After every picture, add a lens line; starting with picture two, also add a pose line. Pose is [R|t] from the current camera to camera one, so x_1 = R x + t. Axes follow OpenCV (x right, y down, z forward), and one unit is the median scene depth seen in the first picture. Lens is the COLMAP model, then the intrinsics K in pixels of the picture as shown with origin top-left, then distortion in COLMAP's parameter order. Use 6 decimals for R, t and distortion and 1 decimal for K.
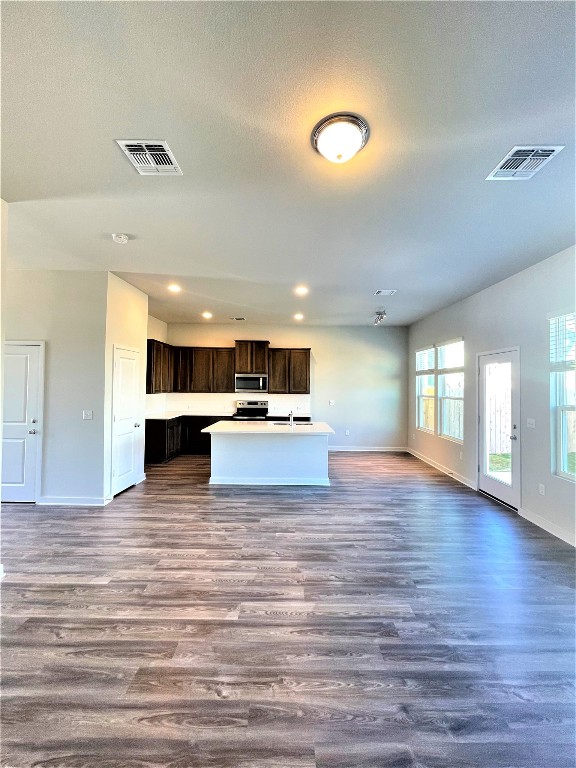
lens RADIAL K [[306.5, 0, 291.0], [0, 306.5, 379.8], [0, 0, 1]] dist [0.000359, -0.000015]
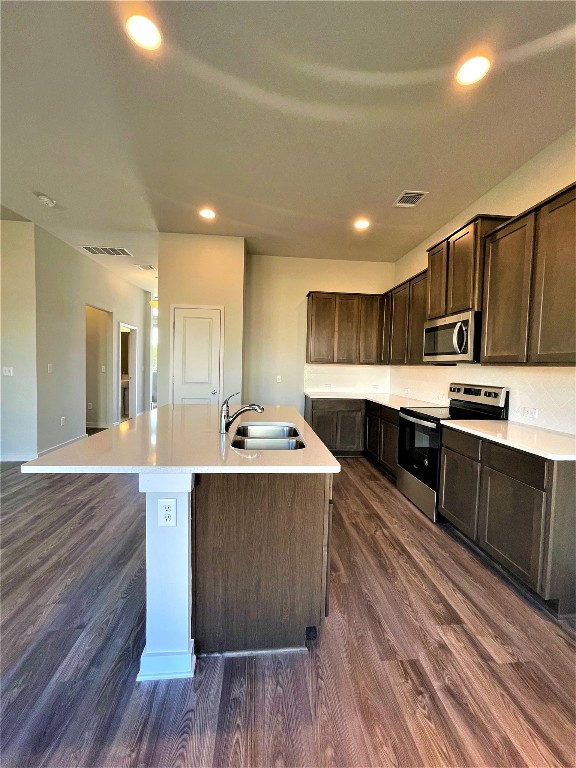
lens RADIAL K [[306.5, 0, 291.0], [0, 306.5, 379.8], [0, 0, 1]] dist [0.000359, -0.000015]
pose [[0.102949, 0.032265, -0.994163, 0.267382], [-0.011446, 0.999446, 0.031251, 0.054496], [0.994621, 0.008162, 0.103261, 0.752844]]
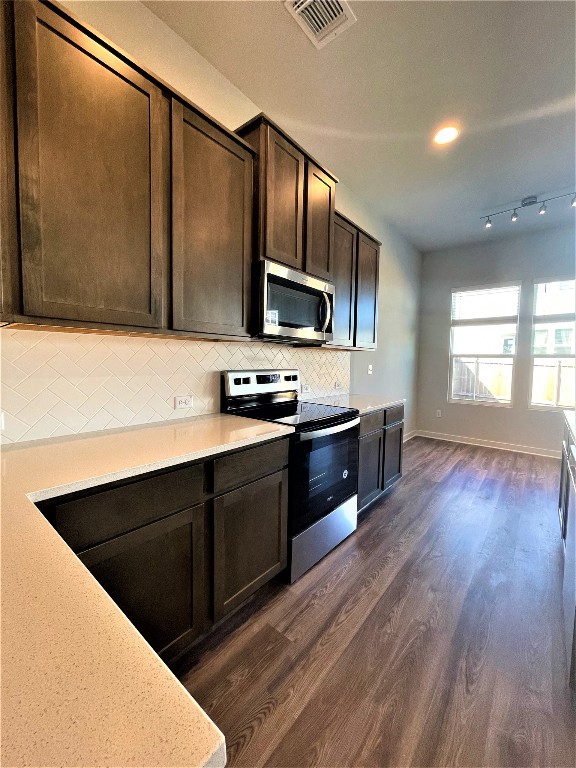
lens RADIAL K [[306.5, 0, 291.0], [0, 306.5, 379.8], [0, 0, 1]] dist [0.000359, -0.000015]
pose [[0.631294, -0.053836, 0.773672, -0.365064], [-0.023196, 0.995831, 0.088223, 0.053338], [-0.775196, -0.073641, 0.627414, 0.826946]]
